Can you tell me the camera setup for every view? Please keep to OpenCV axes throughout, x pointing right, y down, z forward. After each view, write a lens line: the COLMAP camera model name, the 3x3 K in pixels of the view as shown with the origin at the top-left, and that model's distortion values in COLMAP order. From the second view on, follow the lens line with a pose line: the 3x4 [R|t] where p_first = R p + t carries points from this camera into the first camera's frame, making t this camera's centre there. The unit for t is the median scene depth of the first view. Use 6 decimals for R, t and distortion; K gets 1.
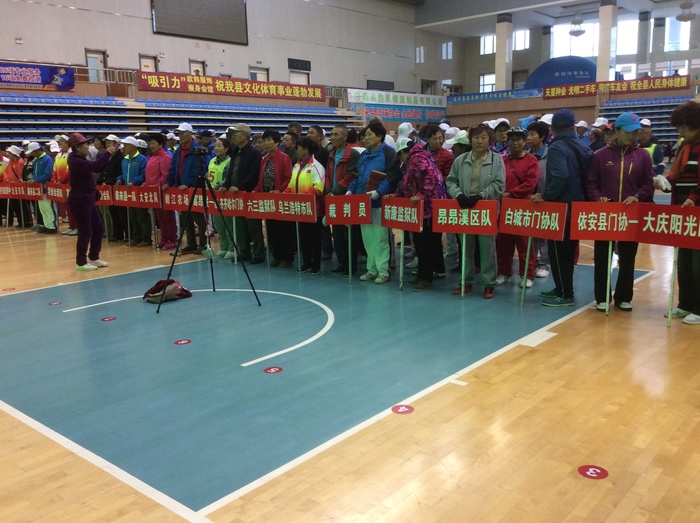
lens RADIAL K [[653.3, 0, 350.0], [0, 653.3, 261.5], [0, 0, 1]] dist [0.121669, -0.245982]
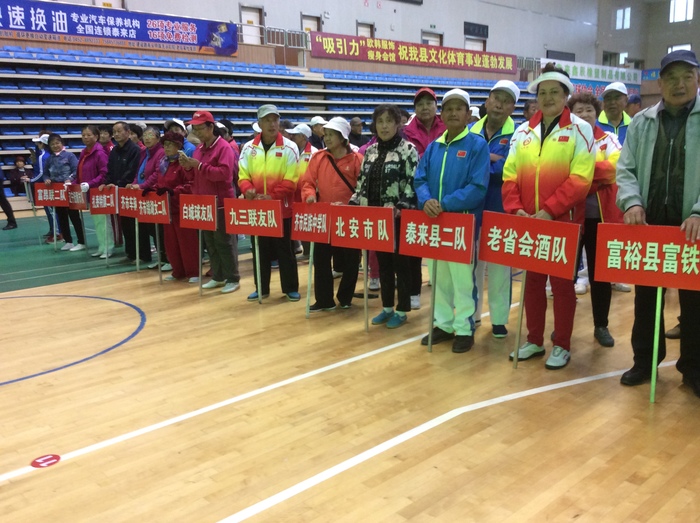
lens RADIAL K [[648.2, 0, 350.0], [0, 648.2, 261.5], [0, 0, 1]] dist [0.115152, -0.194186]
pose [[0.994473, 0.021258, -0.102817, -0.179246], [-0.019637, 0.999667, 0.016754, -0.035750], [0.103139, -0.014642, 0.994559, 0.238280]]
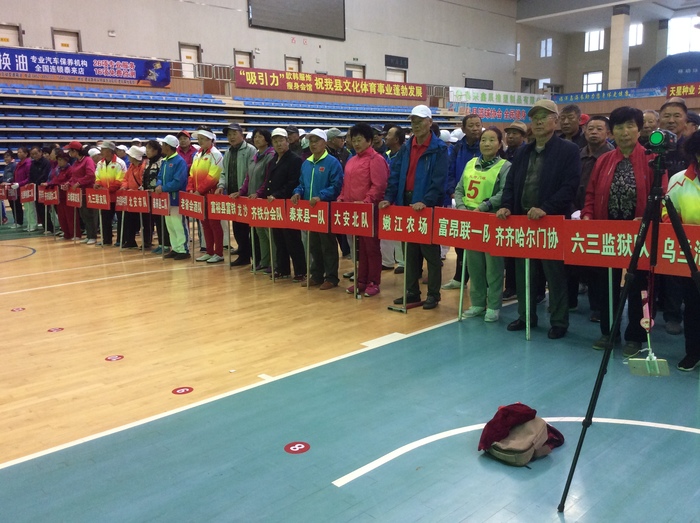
lens RADIAL K [[648.2, 0, 350.0], [0, 648.2, 261.5], [0, 0, 1]] dist [0.115152, -0.194186]
pose [[0.996043, 0.021063, -0.086344, -0.072095], [-0.021567, 0.999755, -0.004910, -0.014877], [0.086219, 0.006753, 0.996253, 0.100902]]
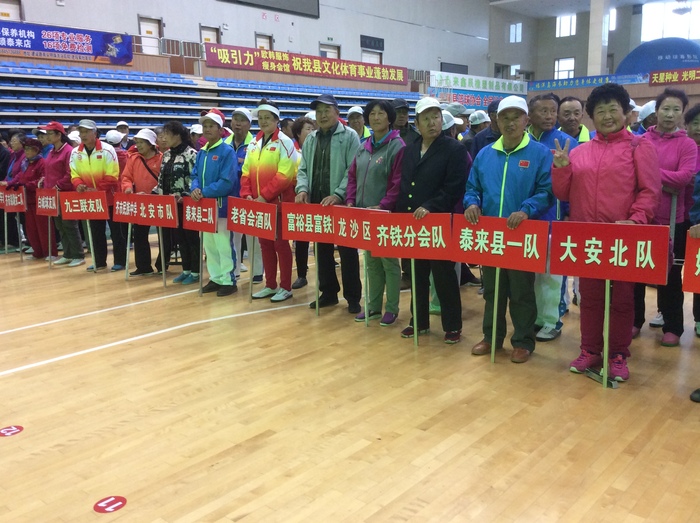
lens RADIAL K [[648.2, 0, 350.0], [0, 648.2, 261.5], [0, 0, 1]] dist [0.115152, -0.194186]
pose [[0.999974, 0.007145, 0.000418, -0.132347], [-0.007149, 0.999925, 0.009908, -0.027667], [-0.000347, -0.009910, 0.999951, 0.181636]]
